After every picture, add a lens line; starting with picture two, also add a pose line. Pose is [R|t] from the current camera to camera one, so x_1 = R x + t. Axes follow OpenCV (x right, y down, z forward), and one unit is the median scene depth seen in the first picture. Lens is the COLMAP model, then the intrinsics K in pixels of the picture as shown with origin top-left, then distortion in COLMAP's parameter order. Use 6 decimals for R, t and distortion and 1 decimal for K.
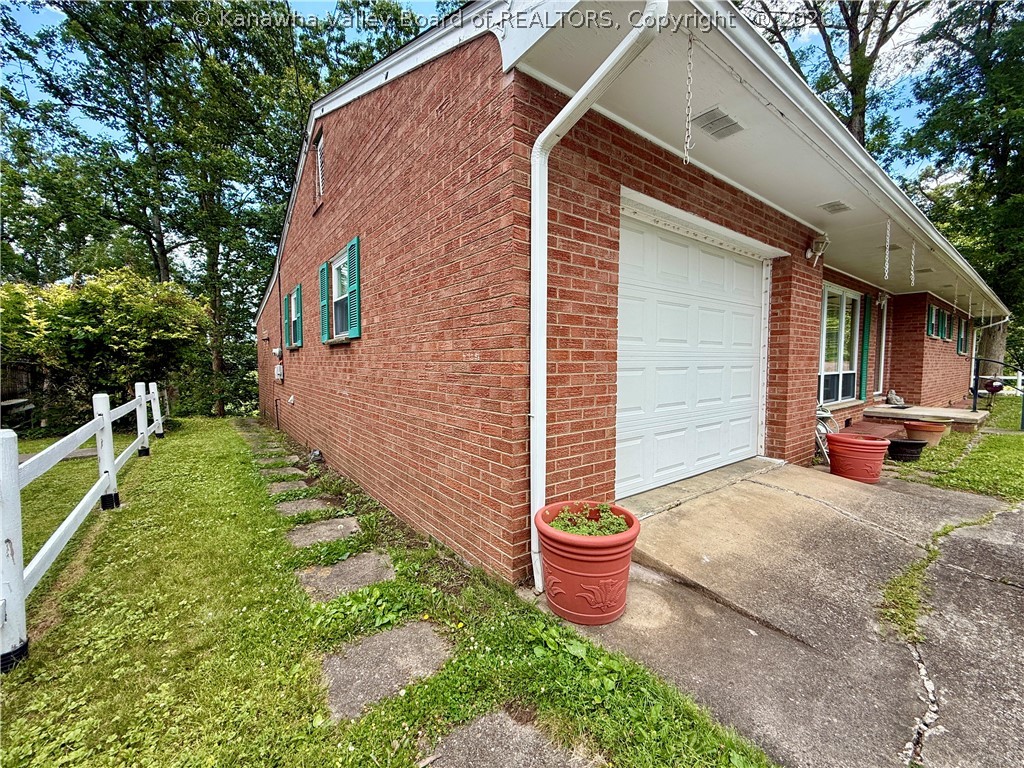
lens RADIAL K [[407.5, 0, 512.1], [0, 407.5, 383.7], [0, 0, 1]] dist [0.001583, -0.000874]
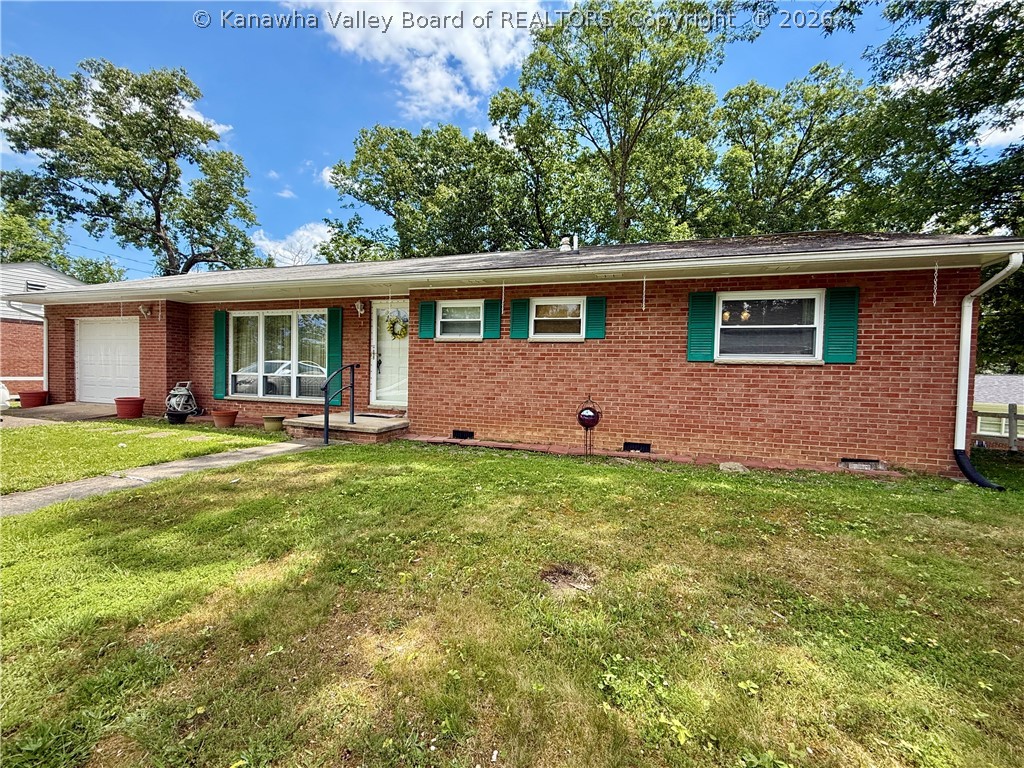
lens RADIAL K [[407.5, 0, 513.8], [0, 407.5, 384.3], [0, 0, 1]] dist [0.001583, -0.000874]
pose [[0.577056, 0.035156, -0.815948, 1.807834], [-0.069786, 0.997542, -0.006373, -0.032518], [0.813718, 0.060619, 0.578090, 0.668217]]
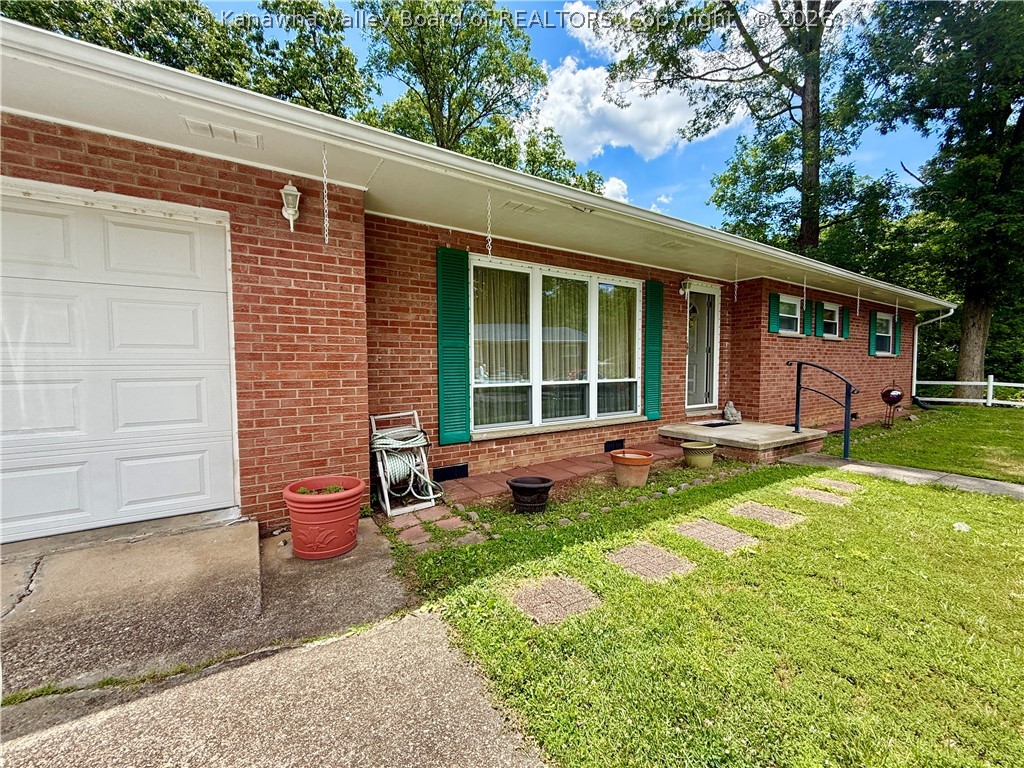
lens RADIAL K [[407.5, 0, 511.3], [0, 407.5, 382.9], [0, 0, 1]] dist [0.001583, -0.000874]
pose [[0.996991, -0.001640, -0.077497, 0.573903], [0.000927, 0.999957, -0.009236, -0.014614], [0.077508, 0.009137, 0.996950, 0.172061]]
